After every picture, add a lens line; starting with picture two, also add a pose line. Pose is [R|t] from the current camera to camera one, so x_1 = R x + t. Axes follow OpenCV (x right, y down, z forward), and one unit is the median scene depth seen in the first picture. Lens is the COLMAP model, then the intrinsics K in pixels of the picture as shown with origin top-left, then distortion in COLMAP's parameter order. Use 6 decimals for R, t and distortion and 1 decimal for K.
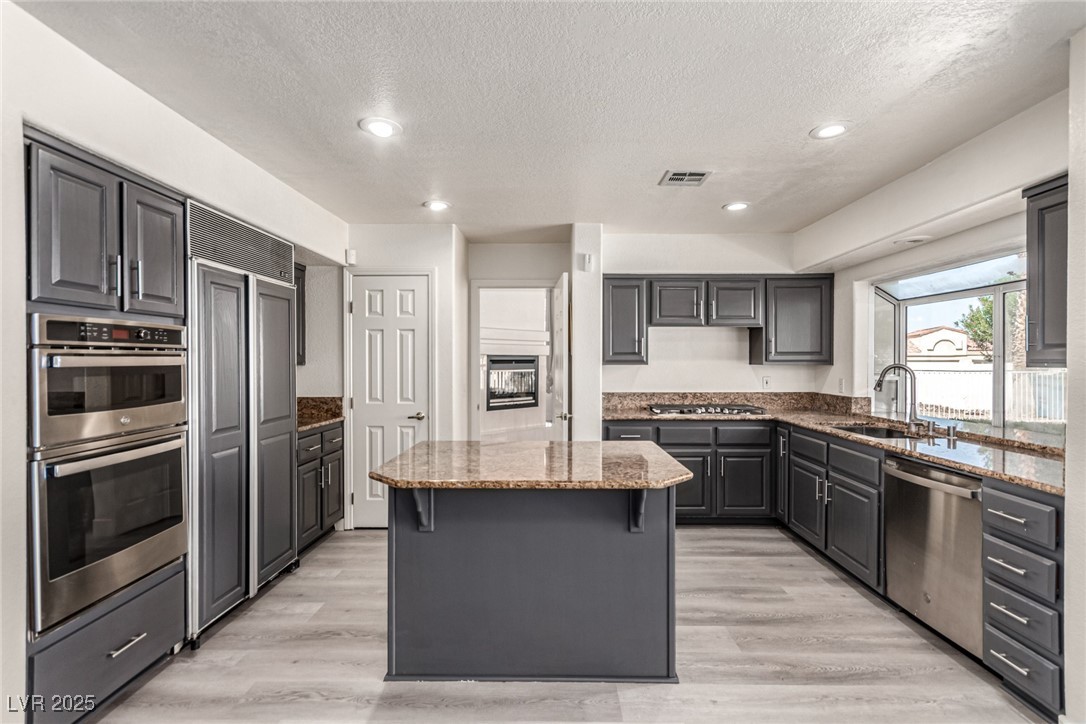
lens RADIAL K [[509.1, 0, 544.0], [0, 509.1, 365.9], [0, 0, 1]] dist [0.013357, 0.000397]
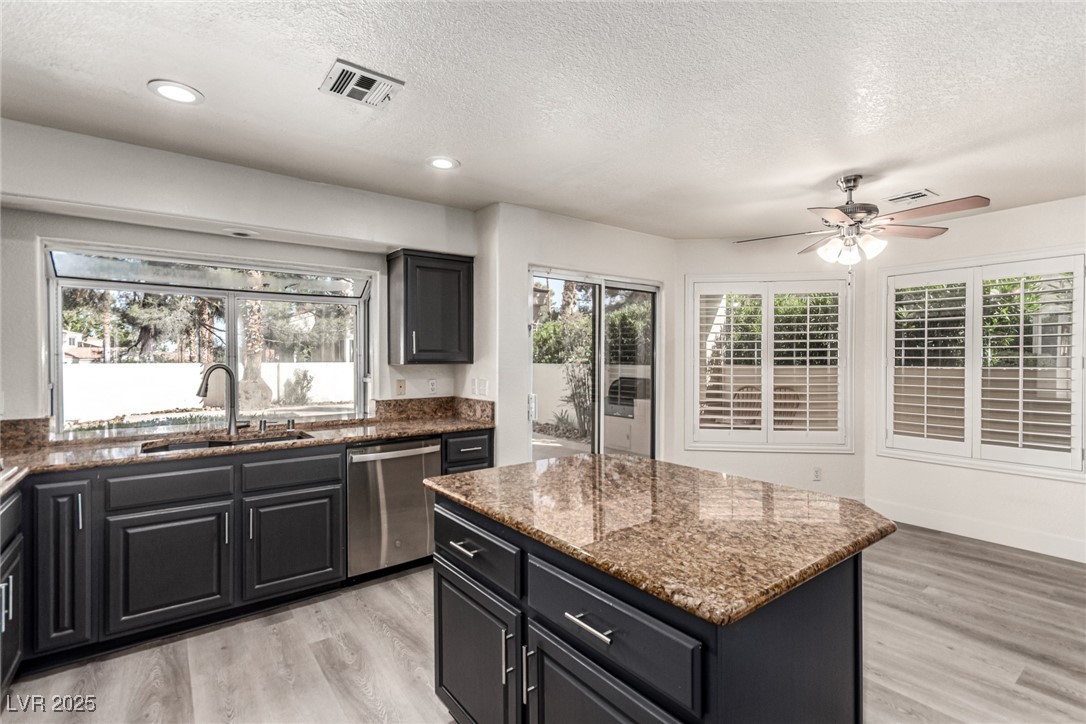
lens RADIAL K [[509.1, 0, 554.1], [0, 509.1, 363.0], [0, 0, 1]] dist [0.013357, 0.000397]
pose [[-0.628375, -0.003297, 0.777904, -0.303304], [0.011695, 0.999838, 0.013685, -0.010474], [-0.777823, 0.017697, -0.628234, 0.908920]]
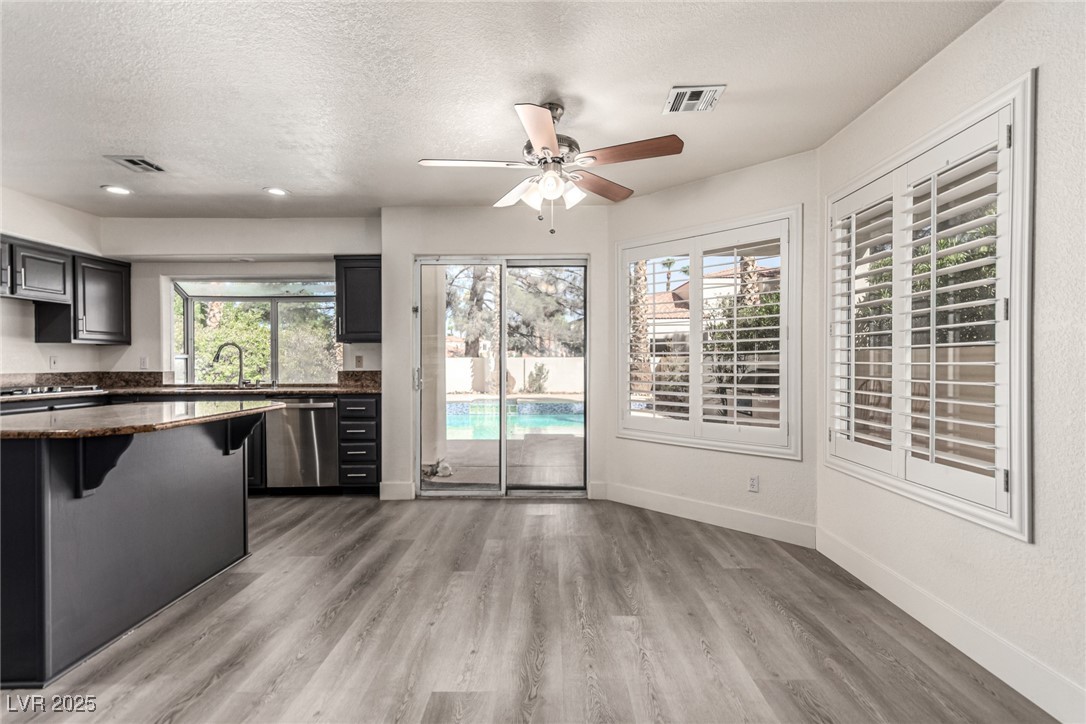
lens RADIAL K [[509.1, 0, 557.3], [0, 509.1, 360.6], [0, 0, 1]] dist [0.013357, 0.000397]
pose [[-0.027669, 0.005841, 0.999600, -0.632398], [0.012944, 0.999901, -0.005484, 0.053865], [-0.999533, 0.012787, -0.027742, 0.099948]]
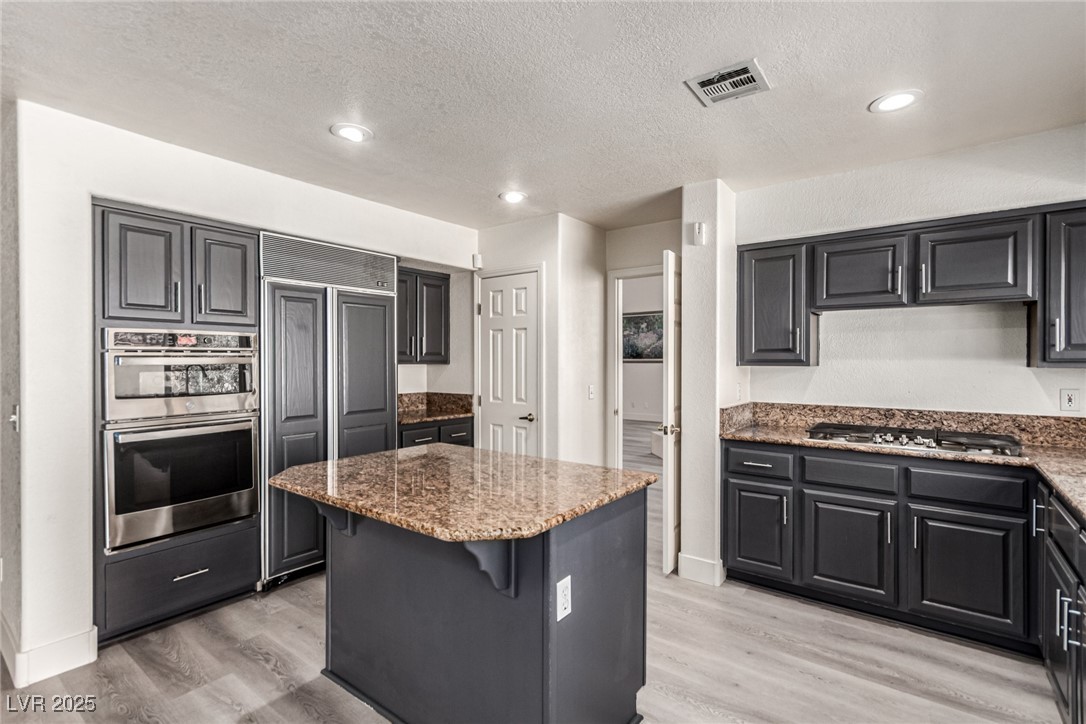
lens RADIAL K [[509.1, 0, 546.8], [0, 509.1, 365.7], [0, 0, 1]] dist [0.013357, 0.000397]
pose [[0.804633, 0.006554, -0.593736, 0.357326], [-0.005773, 0.999978, 0.003216, -0.003085], [0.593744, 0.000840, 0.804654, 0.240513]]
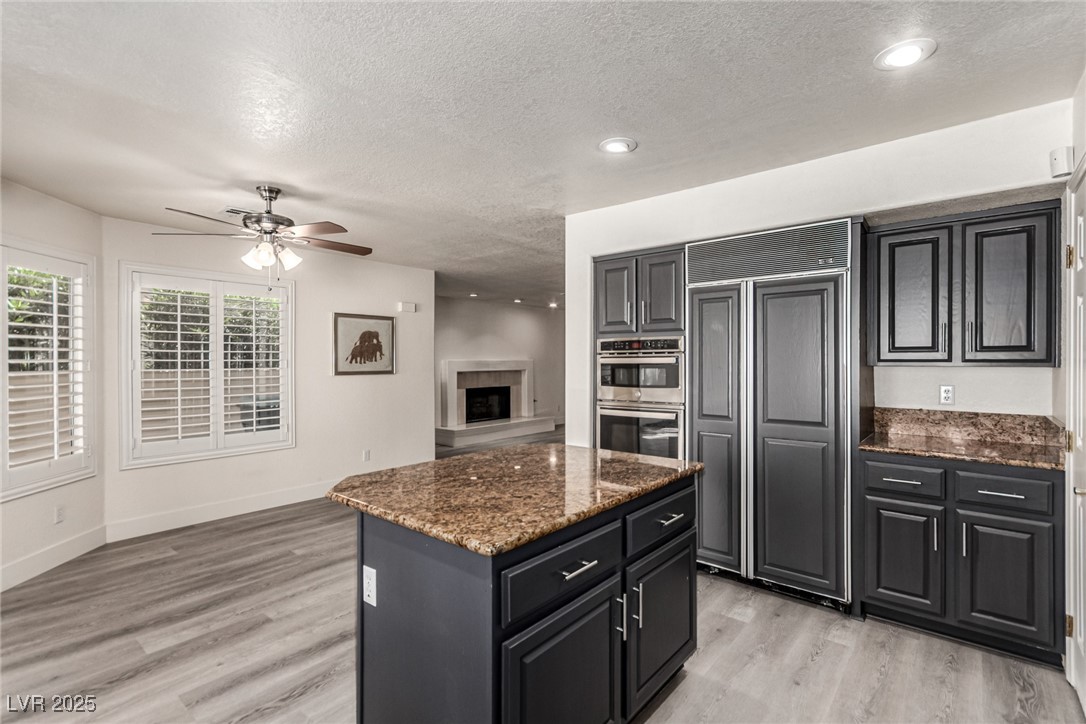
lens RADIAL K [[509.1, 0, 543.8], [0, 509.1, 365.1], [0, 0, 1]] dist [0.013357, 0.000397]
pose [[-0.624892, 0.009637, -0.780652, 0.371190], [-0.005230, 0.999850, 0.016530, -0.010462], [0.780694, 0.014412, -0.624748, 0.918899]]
